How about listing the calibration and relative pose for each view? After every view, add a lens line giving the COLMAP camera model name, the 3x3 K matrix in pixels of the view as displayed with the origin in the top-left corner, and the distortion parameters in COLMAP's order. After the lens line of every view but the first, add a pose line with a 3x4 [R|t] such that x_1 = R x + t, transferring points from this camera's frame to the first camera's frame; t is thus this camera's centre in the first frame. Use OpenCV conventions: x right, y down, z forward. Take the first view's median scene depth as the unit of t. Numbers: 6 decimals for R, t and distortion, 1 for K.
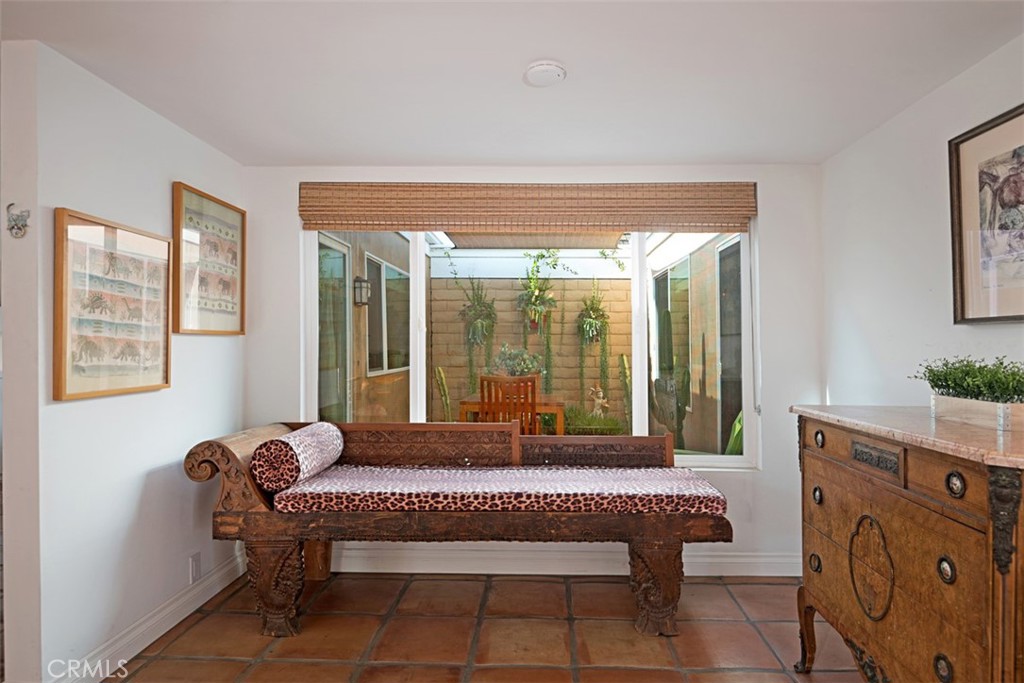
lens RADIAL K [[576.2, 0, 537.6], [0, 576.2, 353.1], [0, 0, 1]] dist [-0.057923, -0.003524]
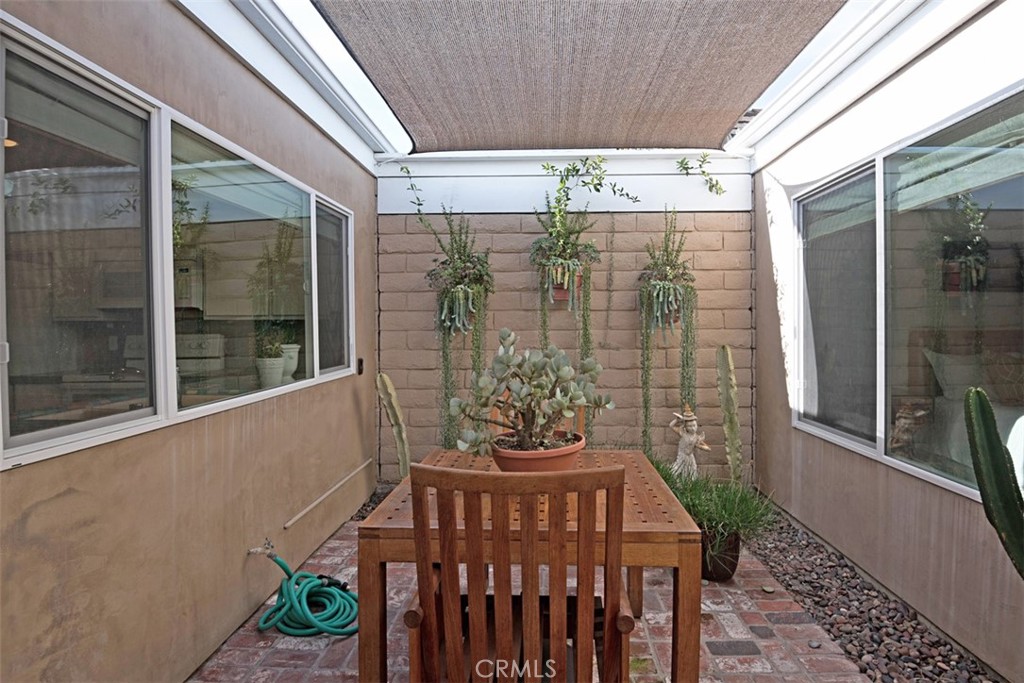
lens RADIAL K [[523.8, 0, 534.0], [0, 523.8, 324.5], [0, 0, 1]] dist [-0.015307, -0.007508]
pose [[0.999872, -0.009291, -0.013039, -0.025731], [0.009123, 0.999876, -0.012873, -0.013230], [0.013157, 0.012752, 0.999832, 0.493626]]
